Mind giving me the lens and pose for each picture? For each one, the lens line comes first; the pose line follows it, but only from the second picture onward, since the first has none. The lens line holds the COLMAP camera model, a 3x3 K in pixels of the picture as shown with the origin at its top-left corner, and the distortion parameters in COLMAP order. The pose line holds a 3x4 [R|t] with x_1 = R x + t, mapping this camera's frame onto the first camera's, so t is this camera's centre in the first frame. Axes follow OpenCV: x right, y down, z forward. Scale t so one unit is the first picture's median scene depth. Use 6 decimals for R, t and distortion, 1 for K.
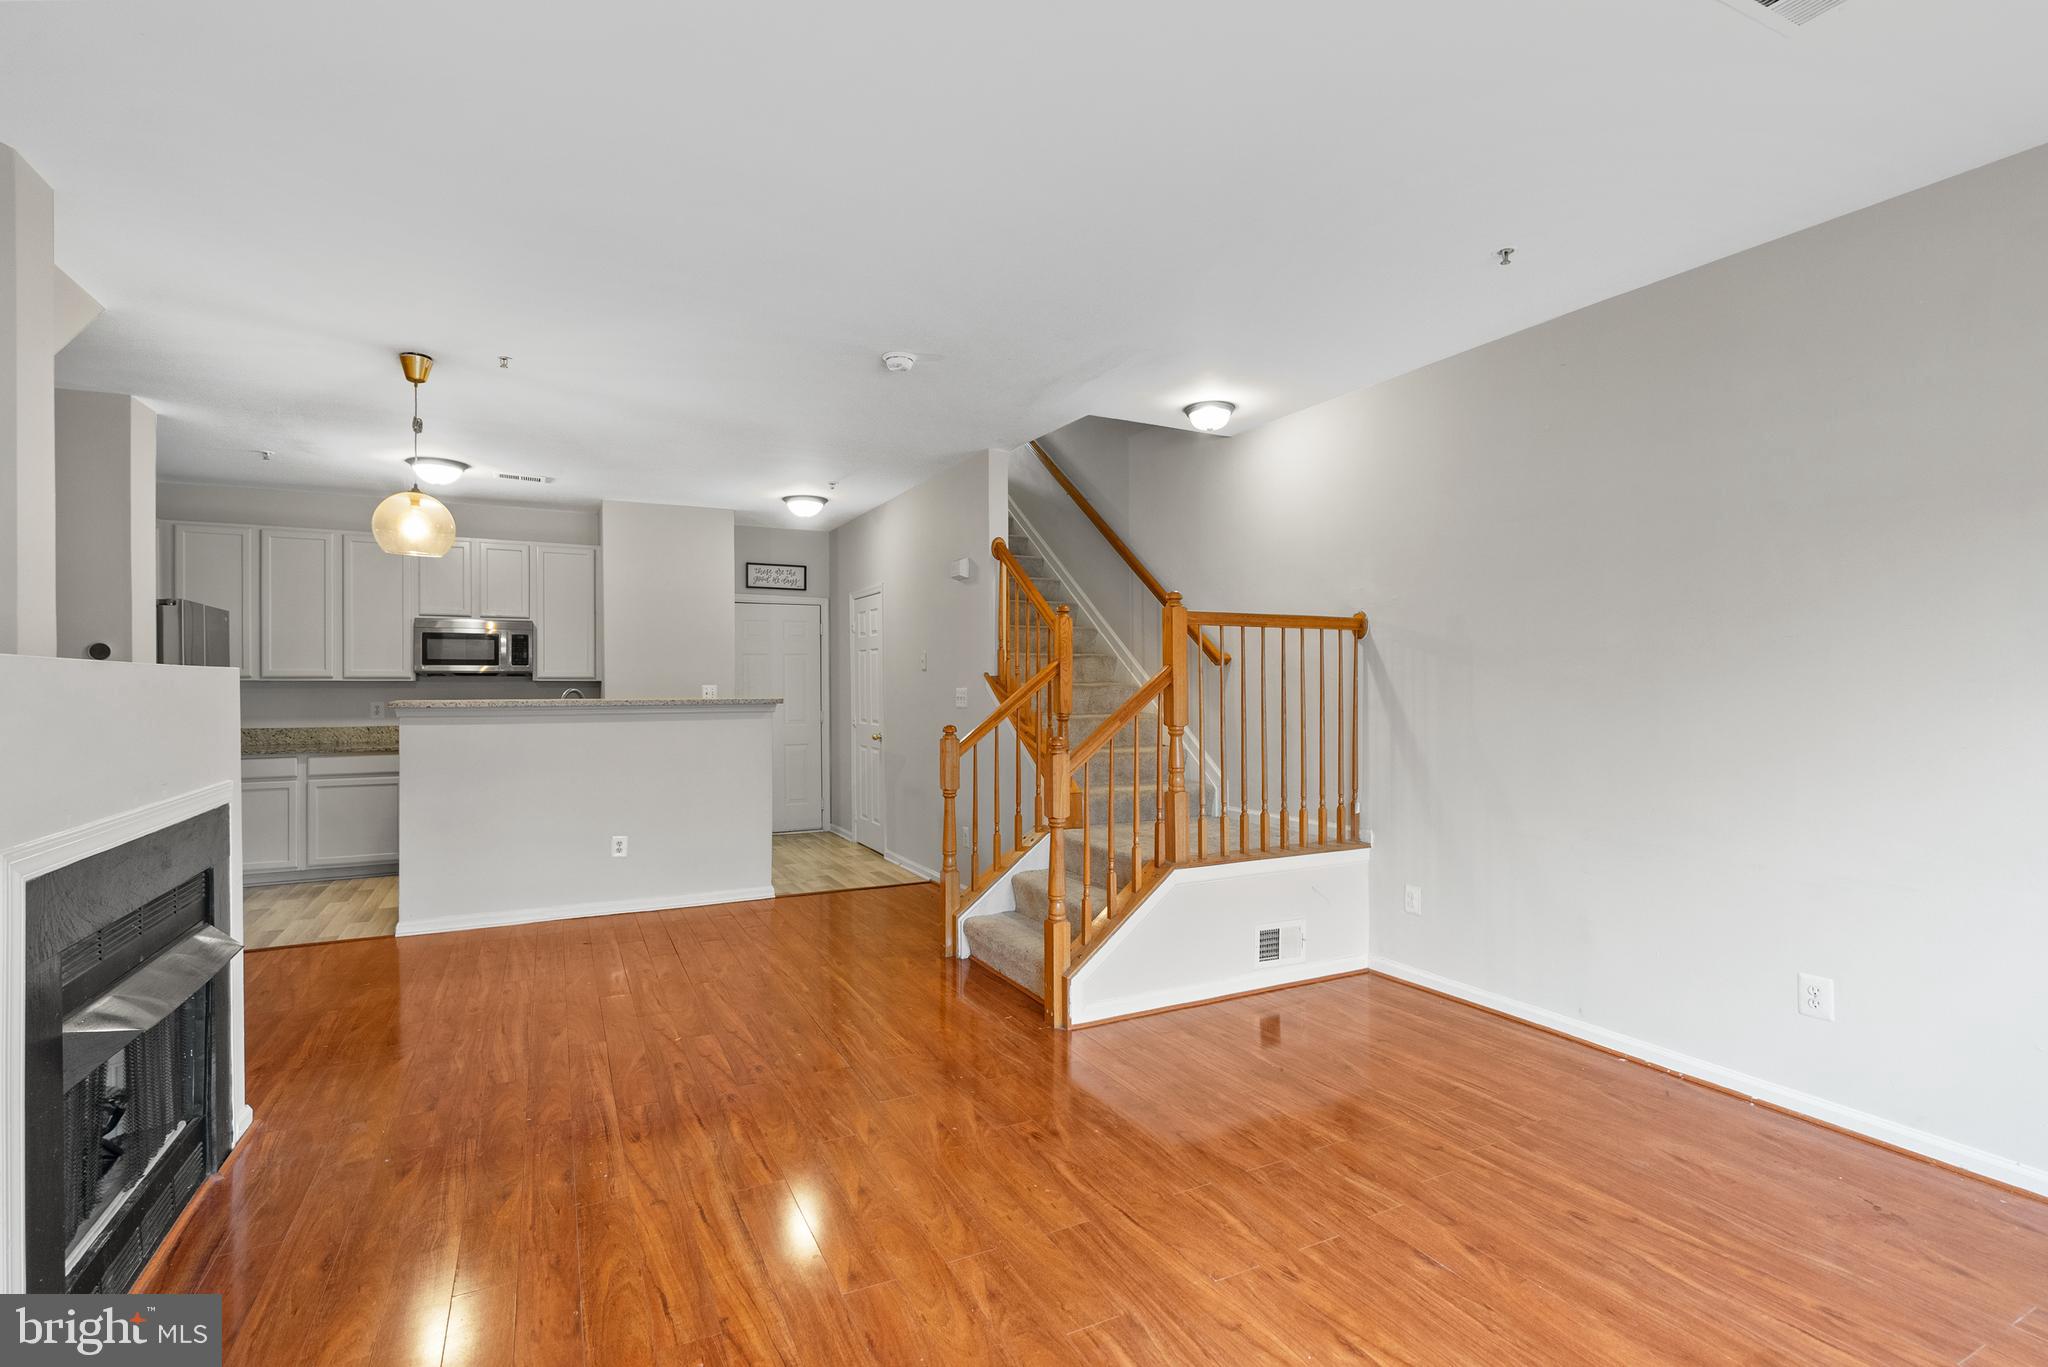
lens RADIAL K [[947.4, 0, 1025.7], [0, 947.4, 686.5], [0, 0, 1]] dist [-0.000698, 0.000734]
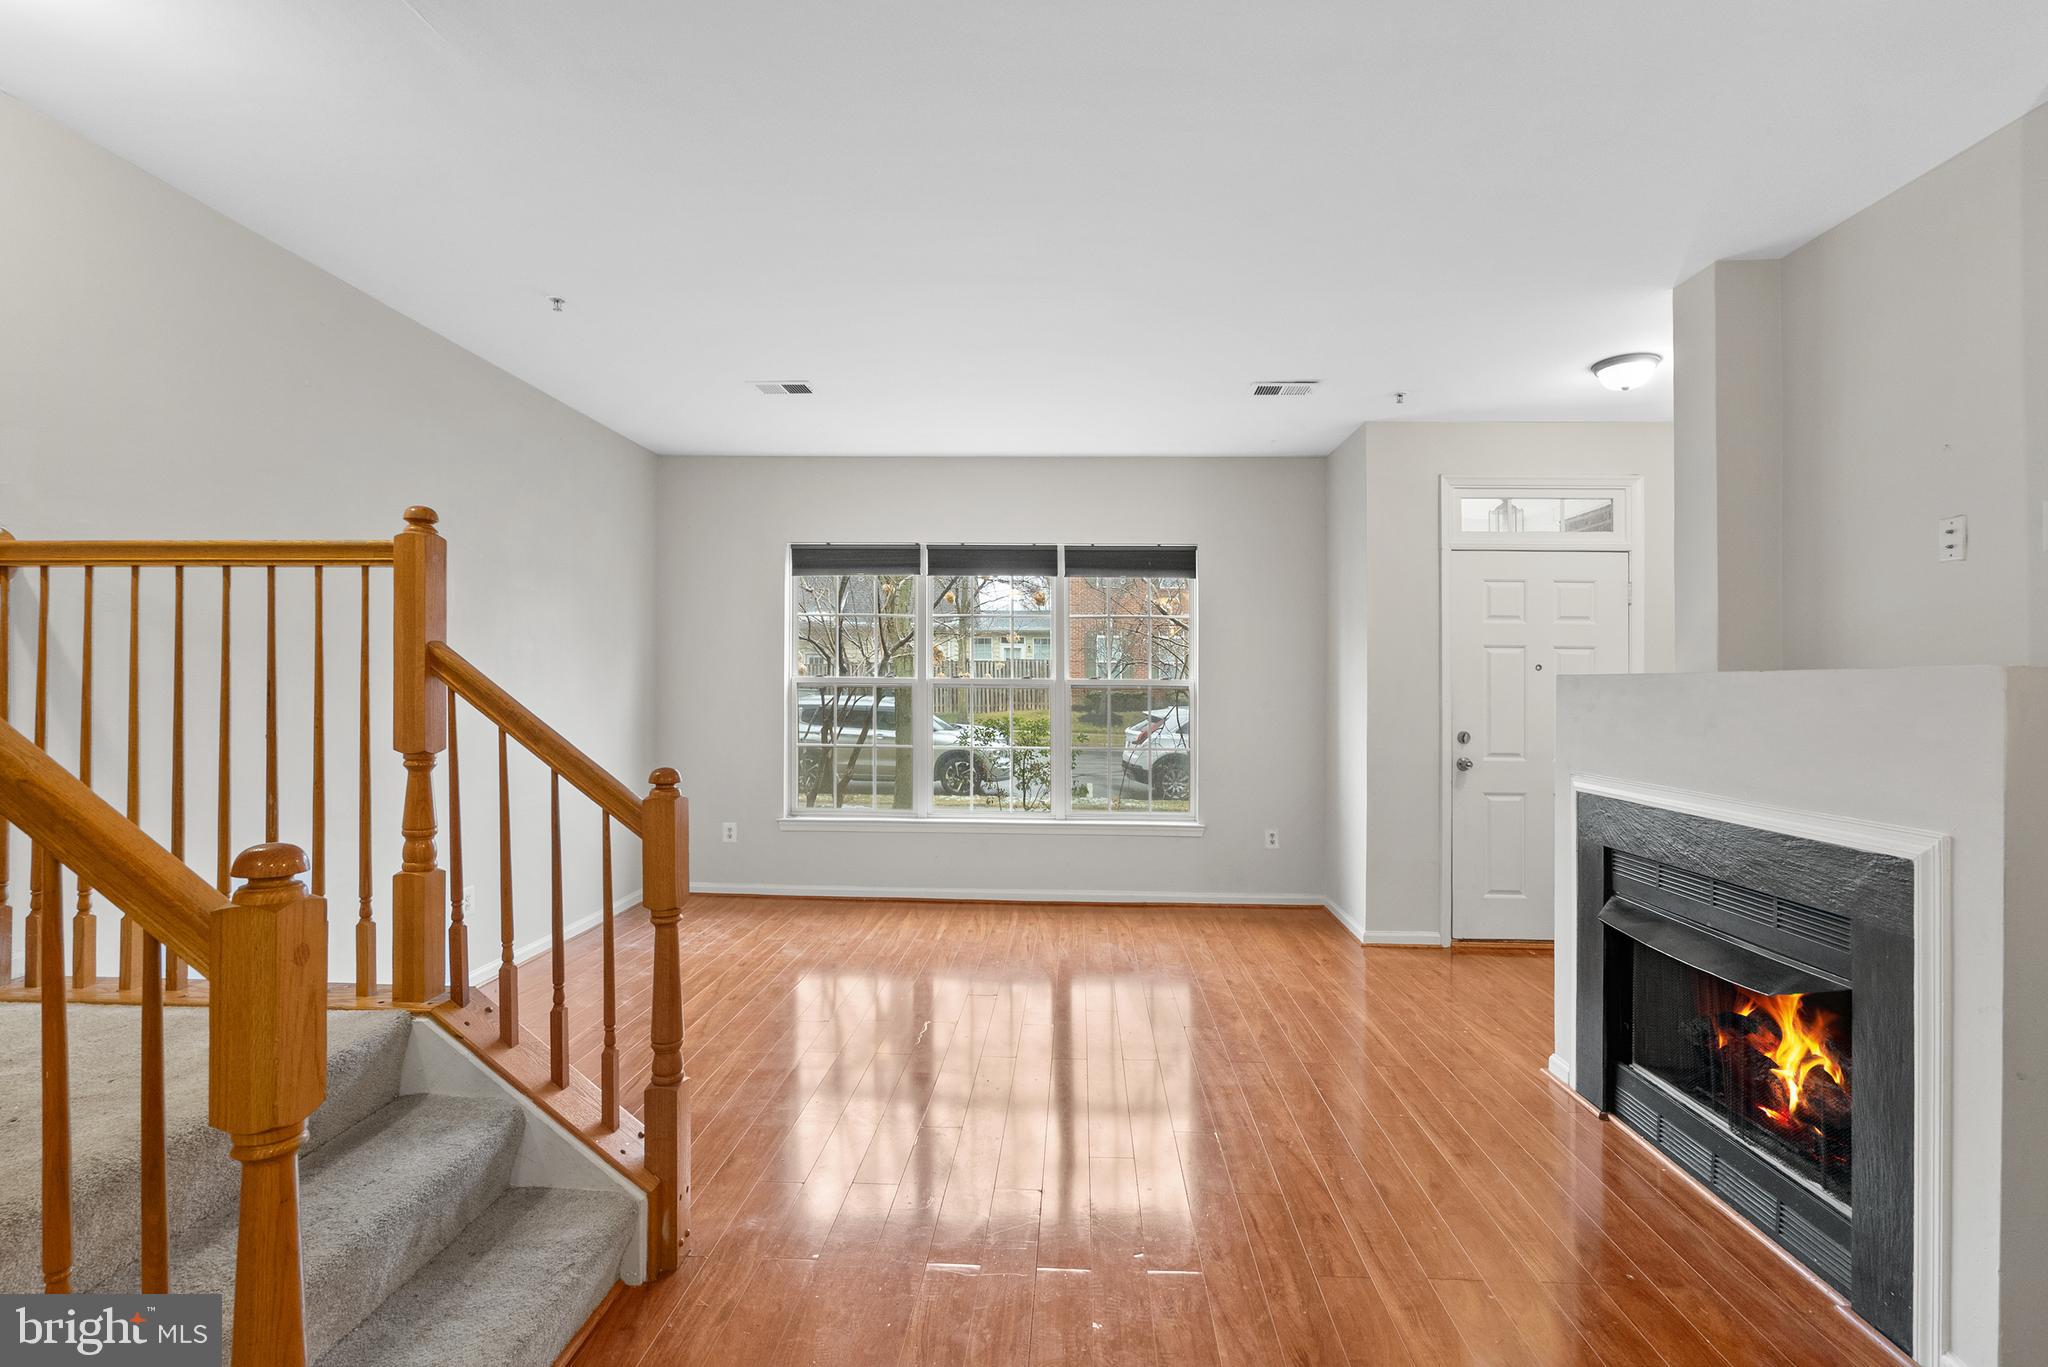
lens RADIAL K [[952.7, 0, 1030.4], [0, 952.7, 675.7], [0, 0, 1]] dist [-0.000234, 0.000507]
pose [[-0.872503, -0.006712, 0.488562, -0.361460], [-0.010110, 0.999940, -0.004316, -0.002166], [-0.488503, -0.008705, -0.872519, 1.131925]]
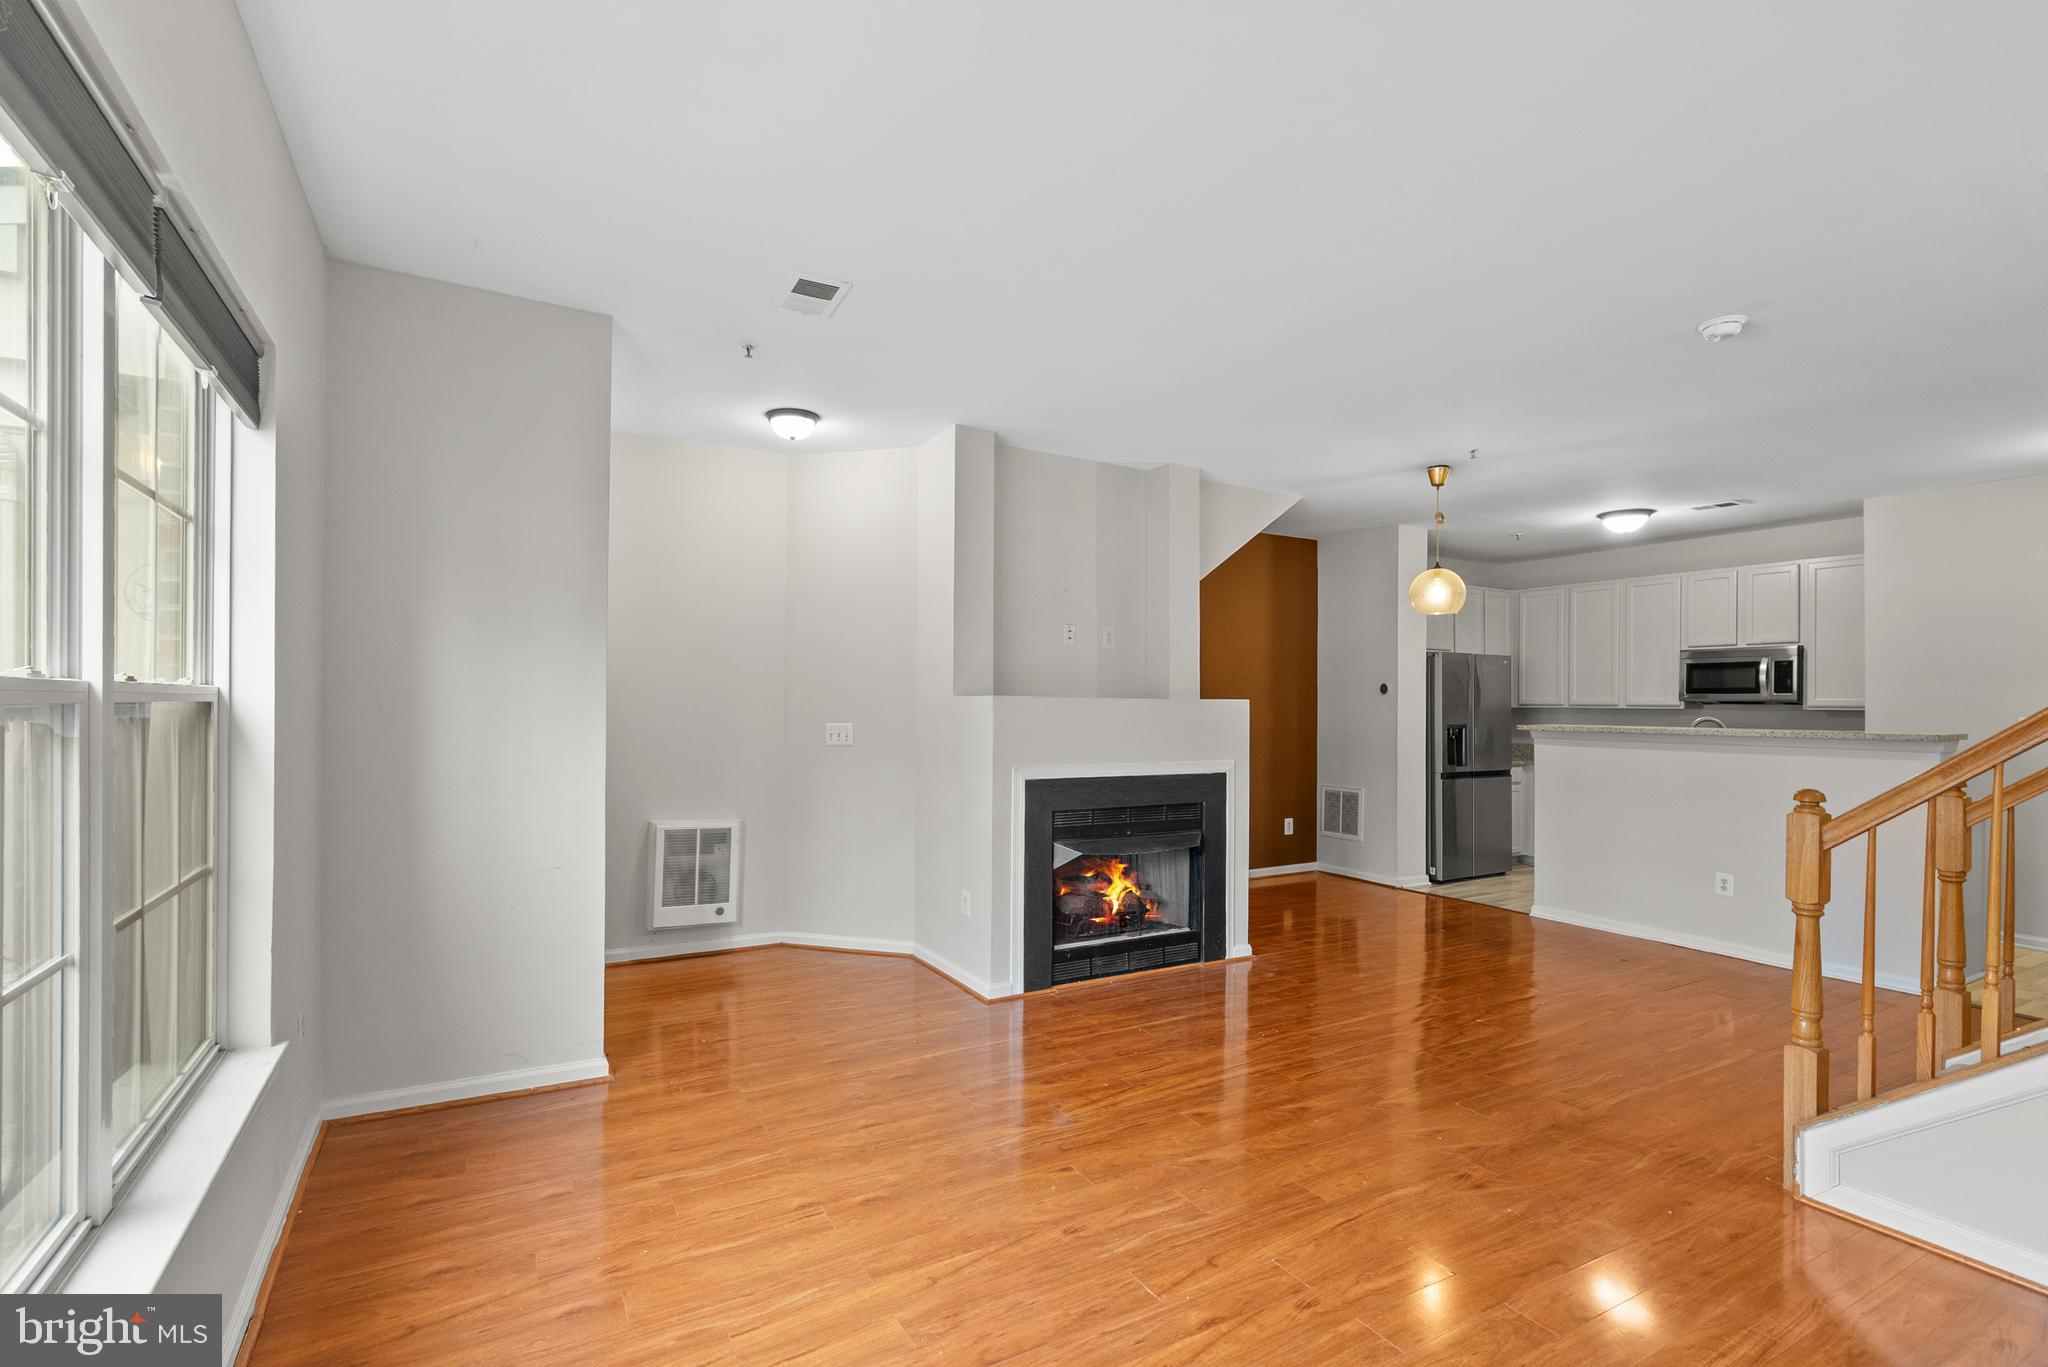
lens RADIAL K [[945.9, 0, 1021.7], [0, 945.9, 703.8], [0, 0, 1]] dist [0.004550, 0.000810]
pose [[0.048311, 0.000269, -0.998832, 0.582471], [-0.012062, 0.999927, -0.000314, -0.003680], [0.998759, 0.012063, 0.048311, 0.297764]]
